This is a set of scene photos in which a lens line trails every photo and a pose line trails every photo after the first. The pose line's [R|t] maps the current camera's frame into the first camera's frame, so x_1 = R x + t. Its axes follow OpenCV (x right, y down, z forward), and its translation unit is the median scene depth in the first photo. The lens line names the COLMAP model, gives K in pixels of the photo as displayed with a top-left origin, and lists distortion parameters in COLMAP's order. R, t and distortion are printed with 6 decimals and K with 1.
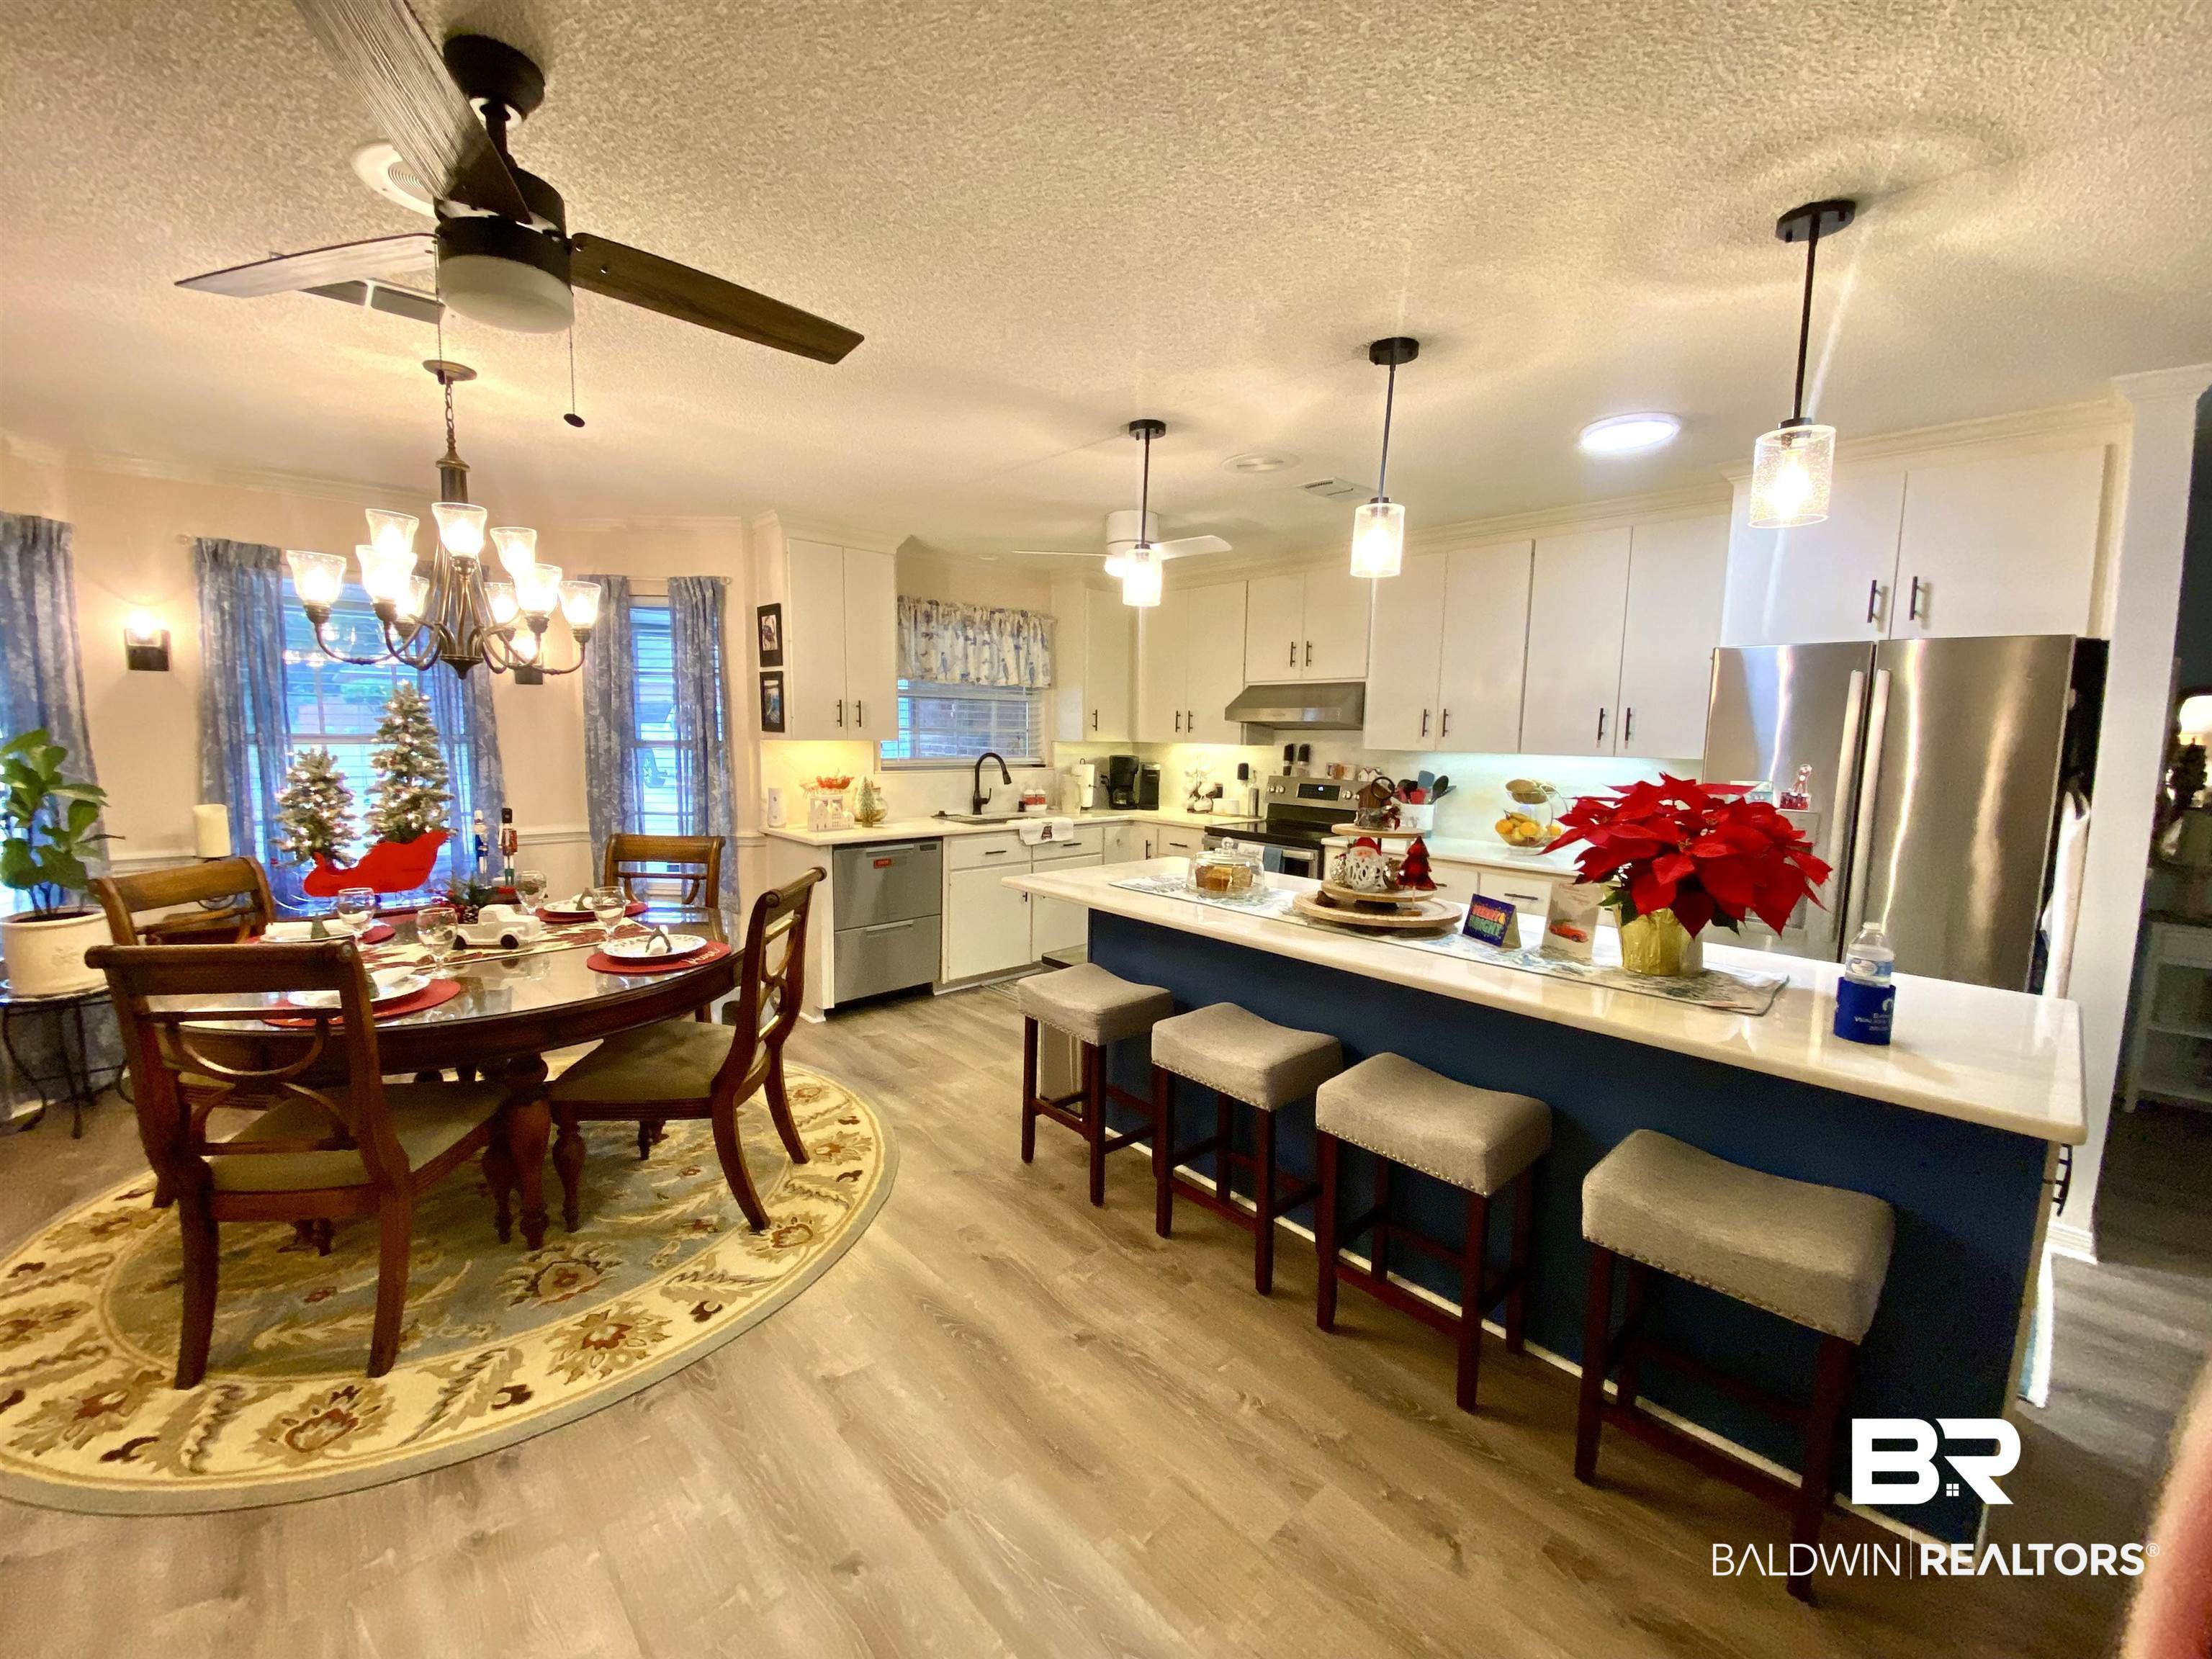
lens RADIAL K [[887.4, 0, 1106.4], [0, 887.4, 827.7], [0, 0, 1]] dist [0.015948, -0.017284]
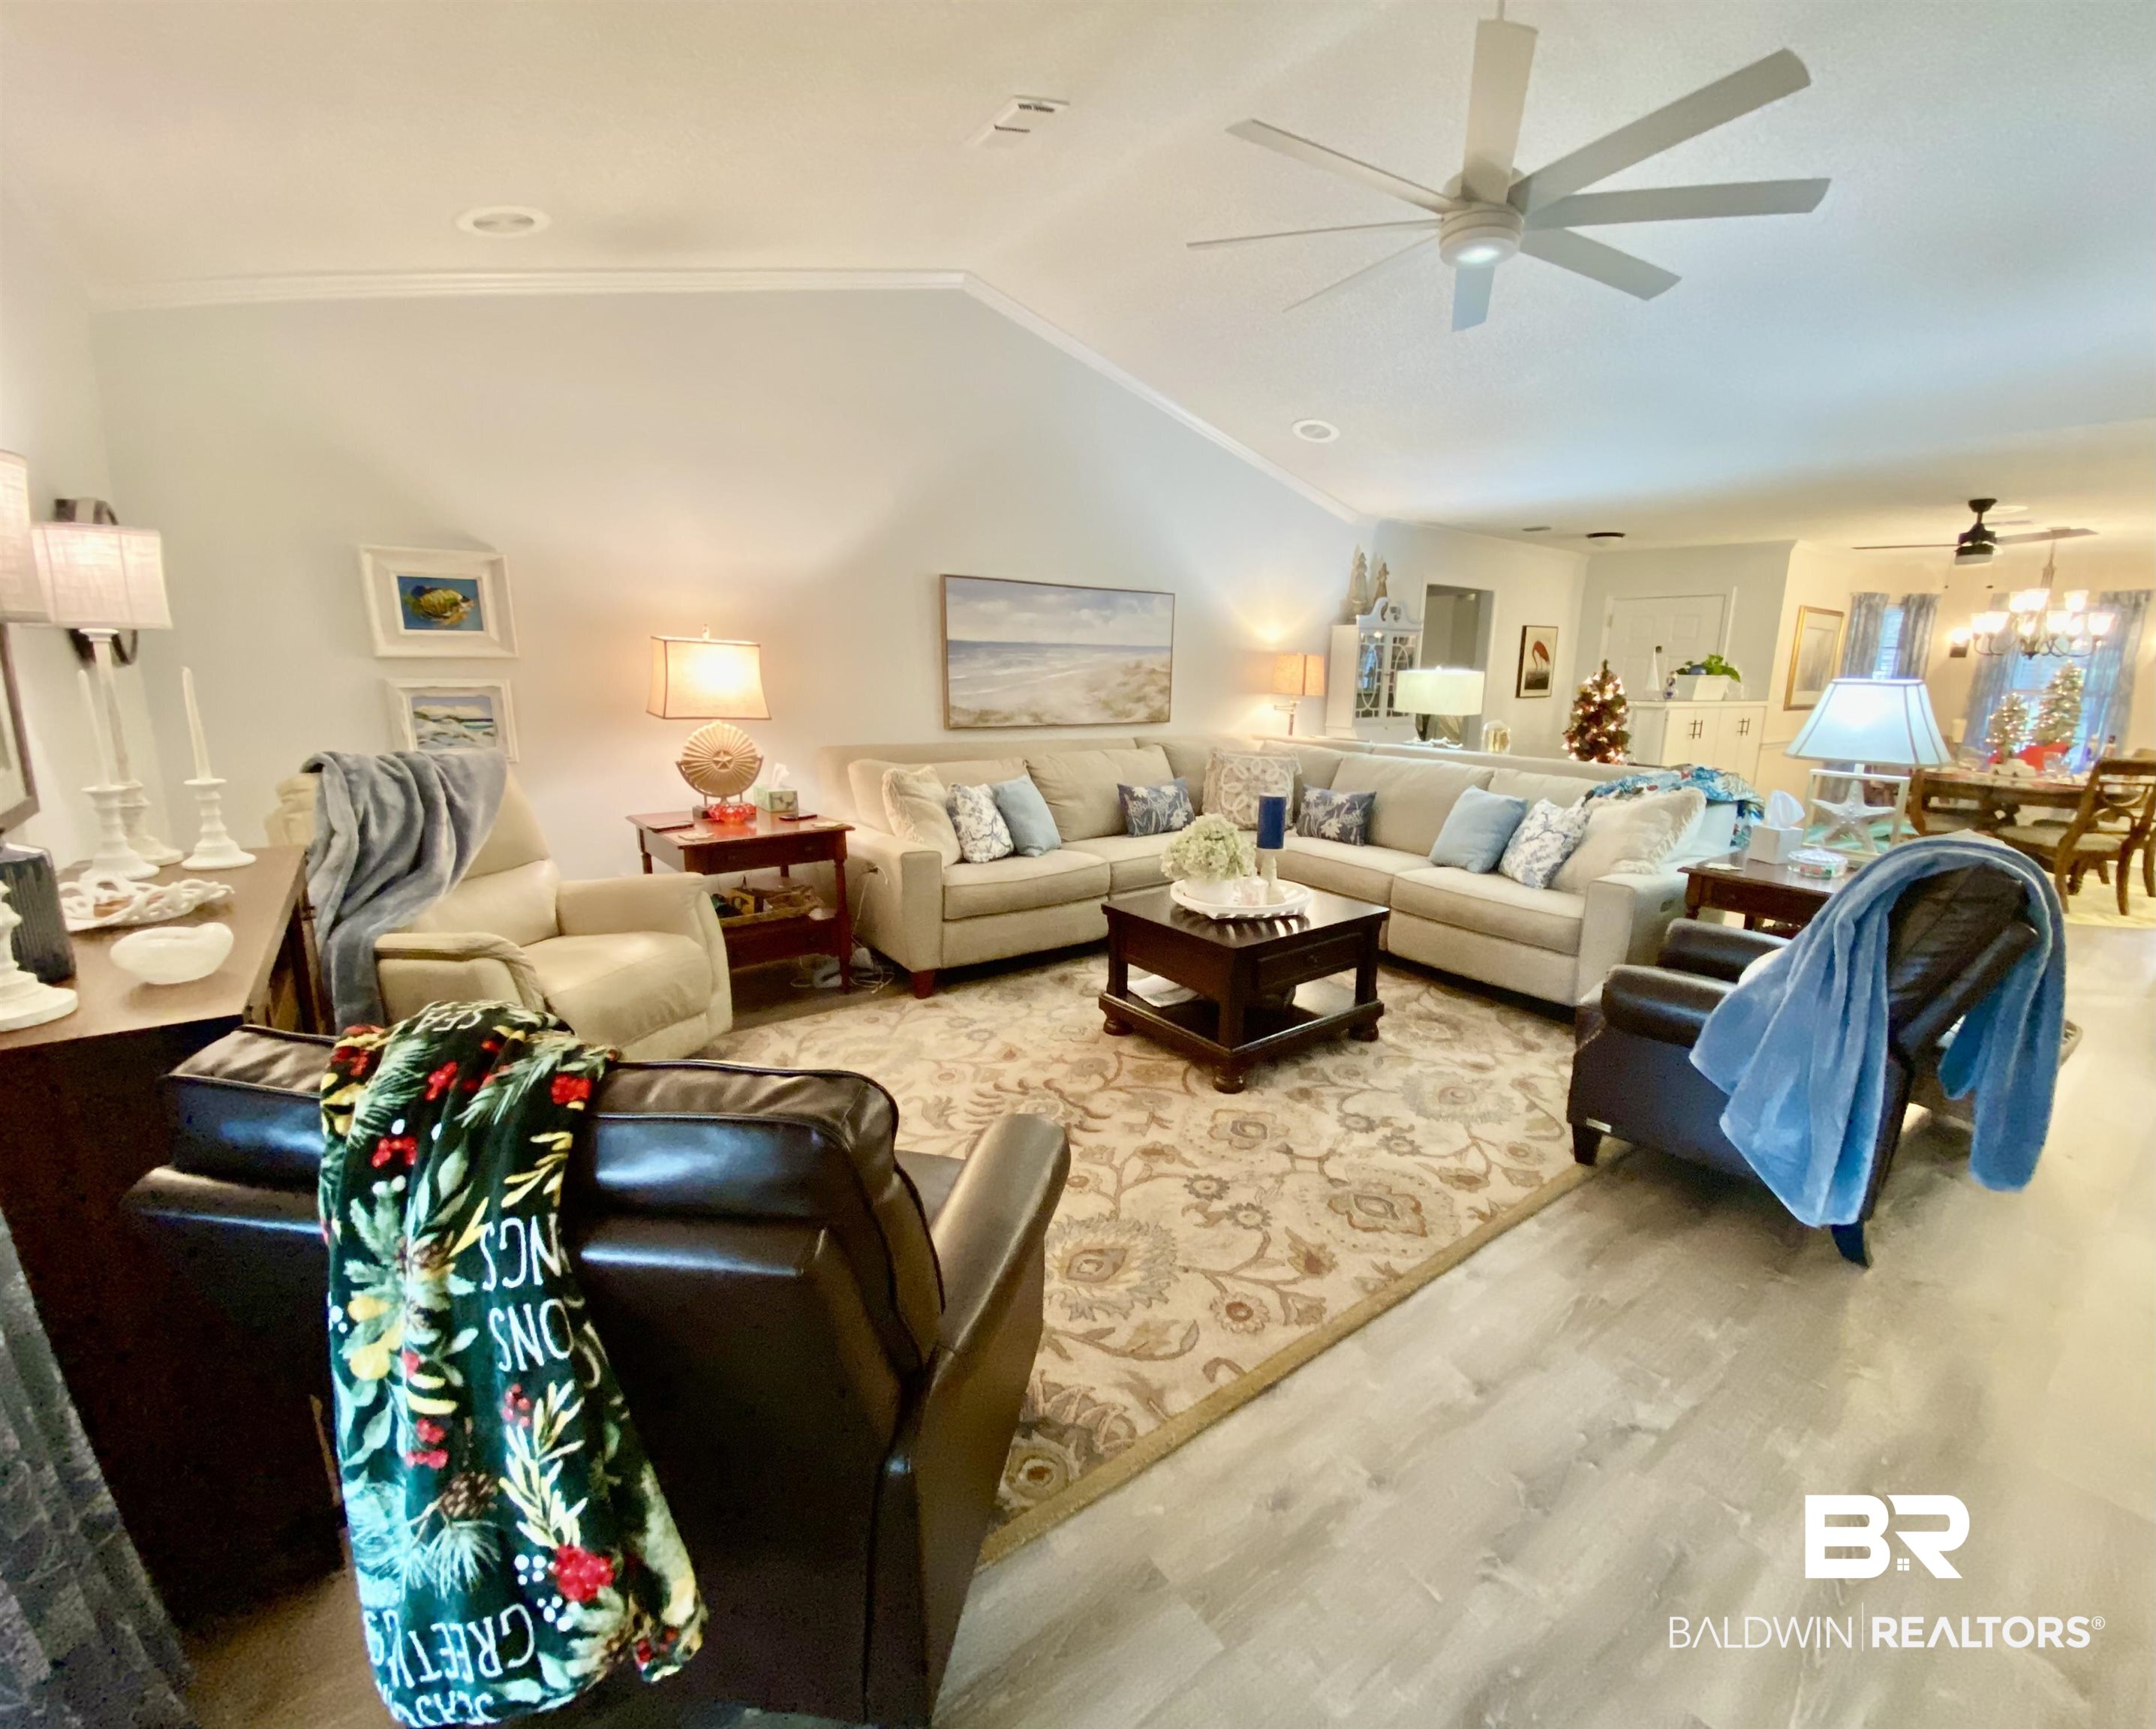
lens RADIAL K [[918.7, 0, 1125.4], [0, 918.7, 874.6], [0, 0, 1]] dist [0.014365, -0.019983]
pose [[-0.079244, 0.200351, -0.976514, 1.714878], [-0.137544, 0.968028, 0.209771, 0.184536], [0.987321, 0.150937, -0.049153, -1.033055]]
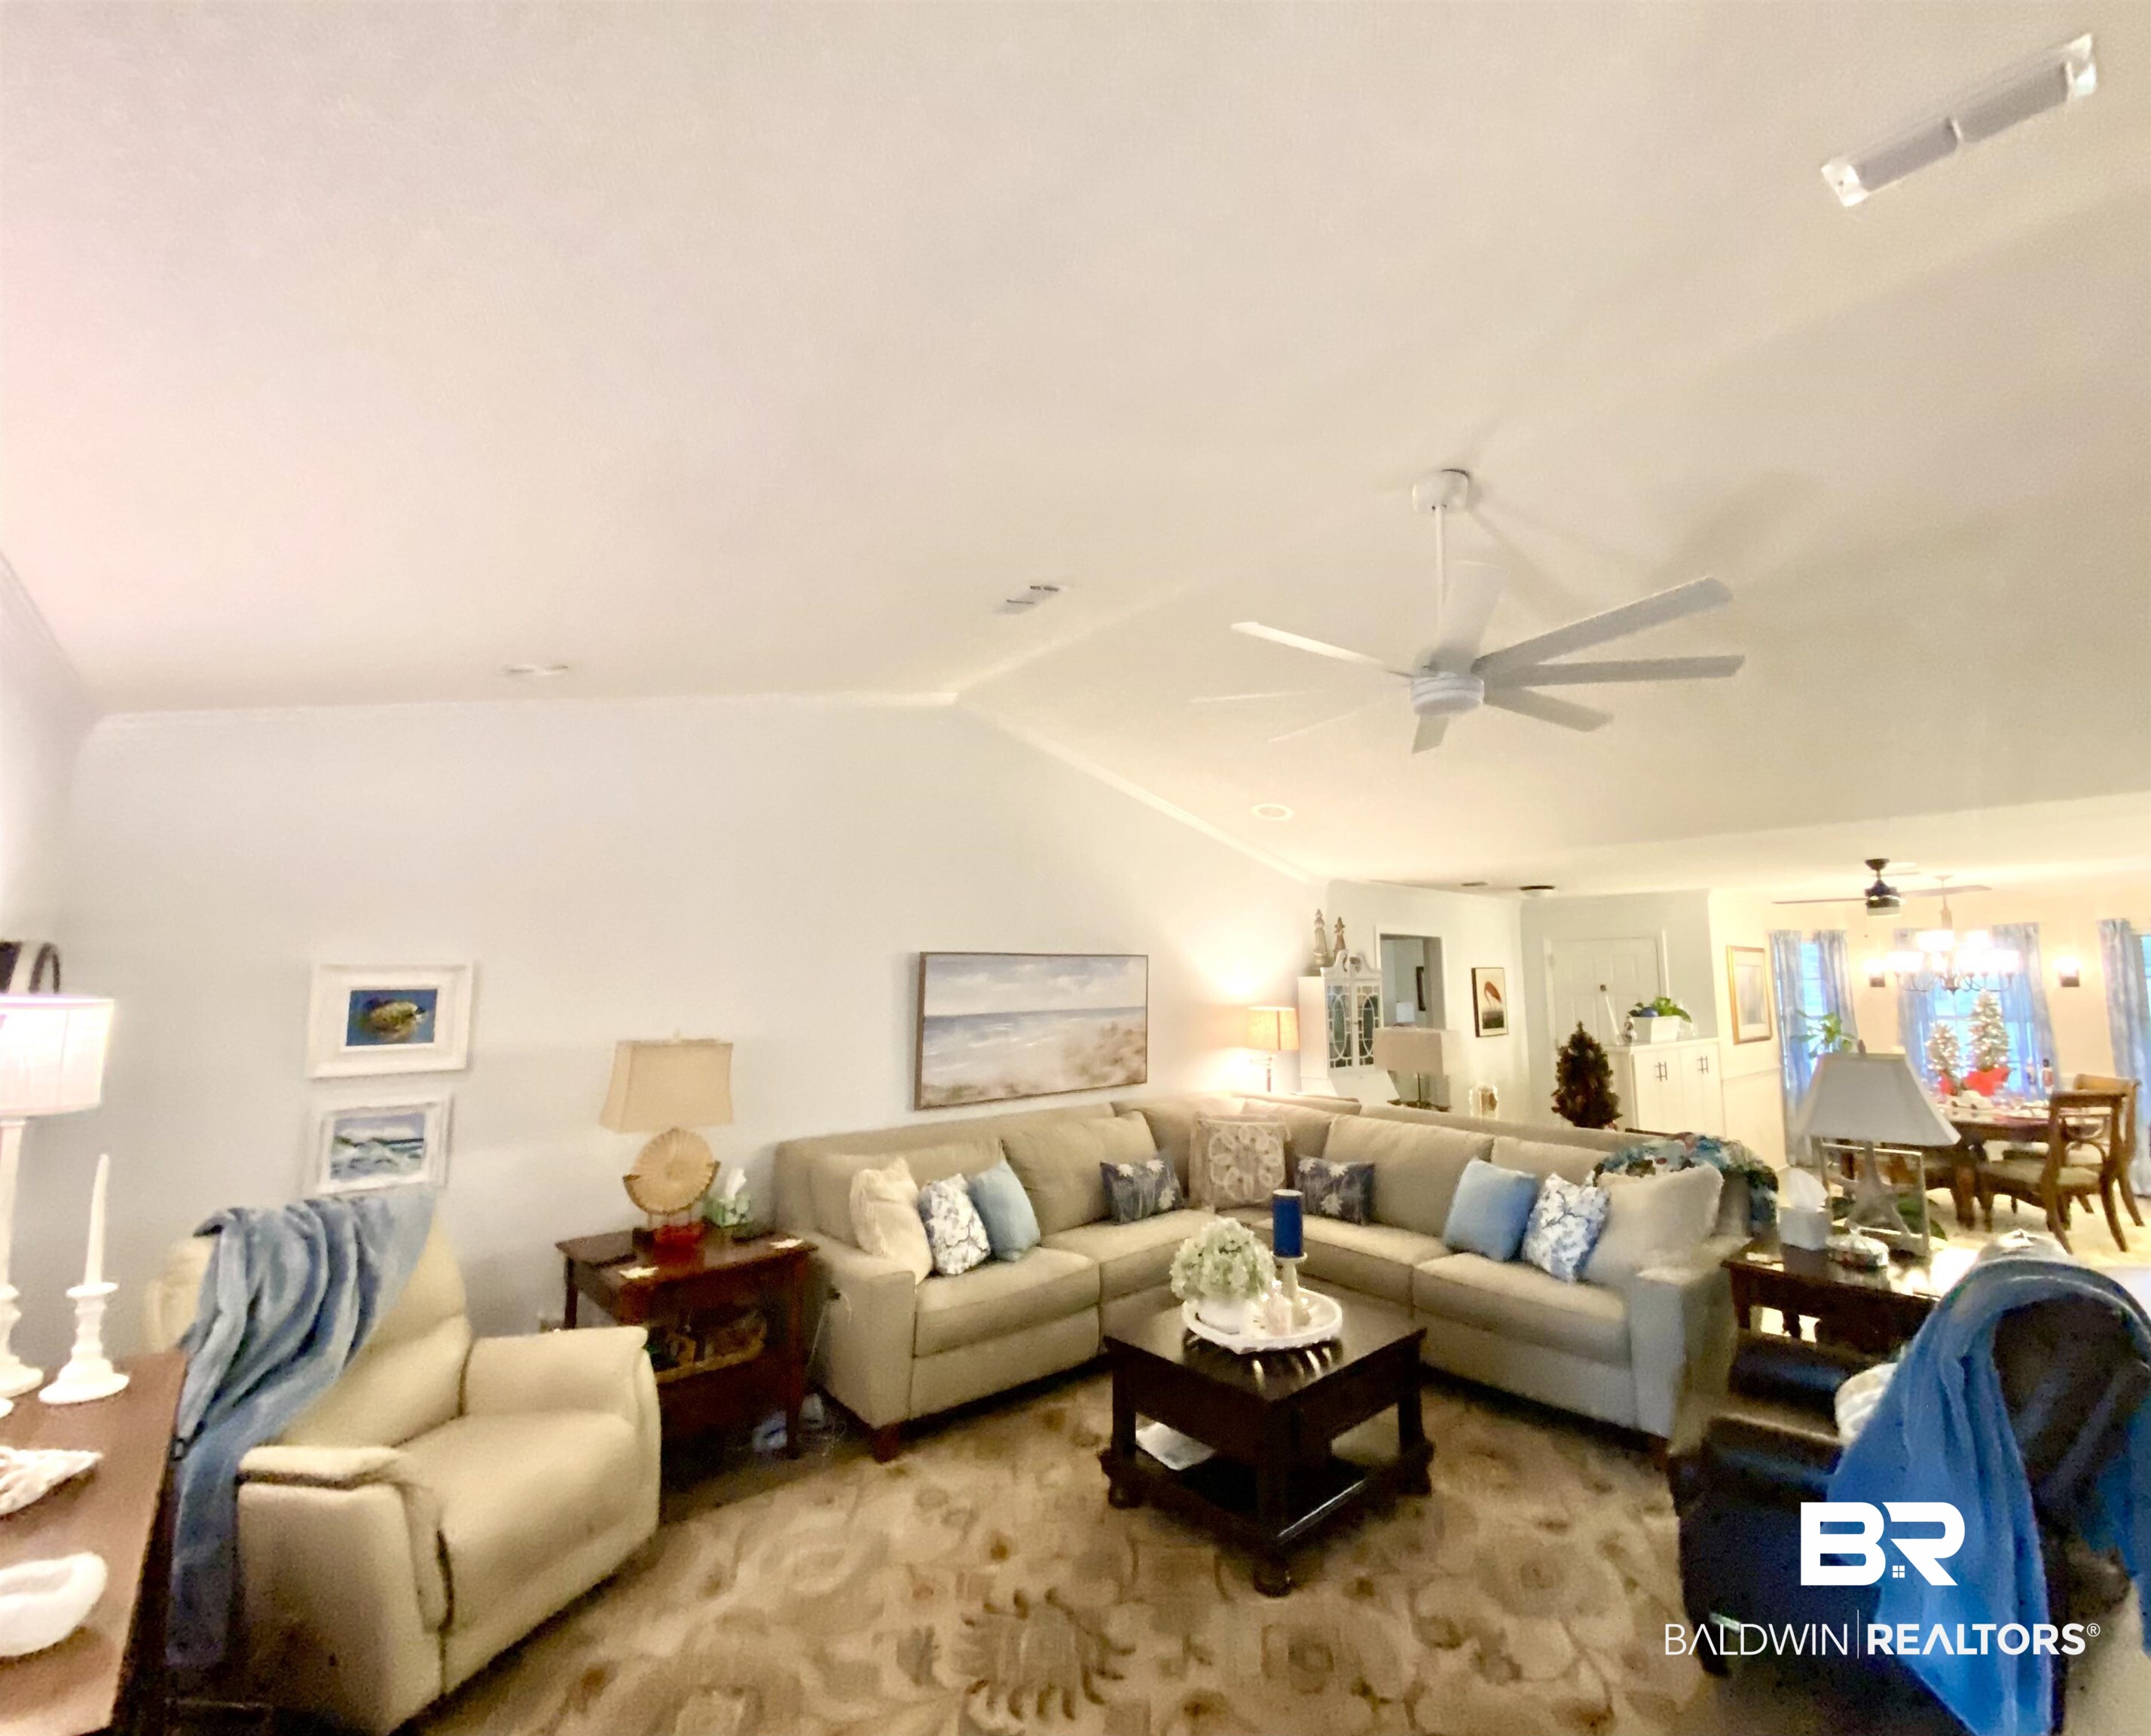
lens RADIAL K [[935.4, 0, 1128.2], [0, 935.4, 868.5], [0, 0, 1]] dist [0.002288, -0.016409]
pose [[-0.010160, -0.142746, -0.989707, 1.684356], [-0.117756, 0.983042, -0.140576, 0.109265], [0.992991, 0.115115, -0.026796, -1.114550]]
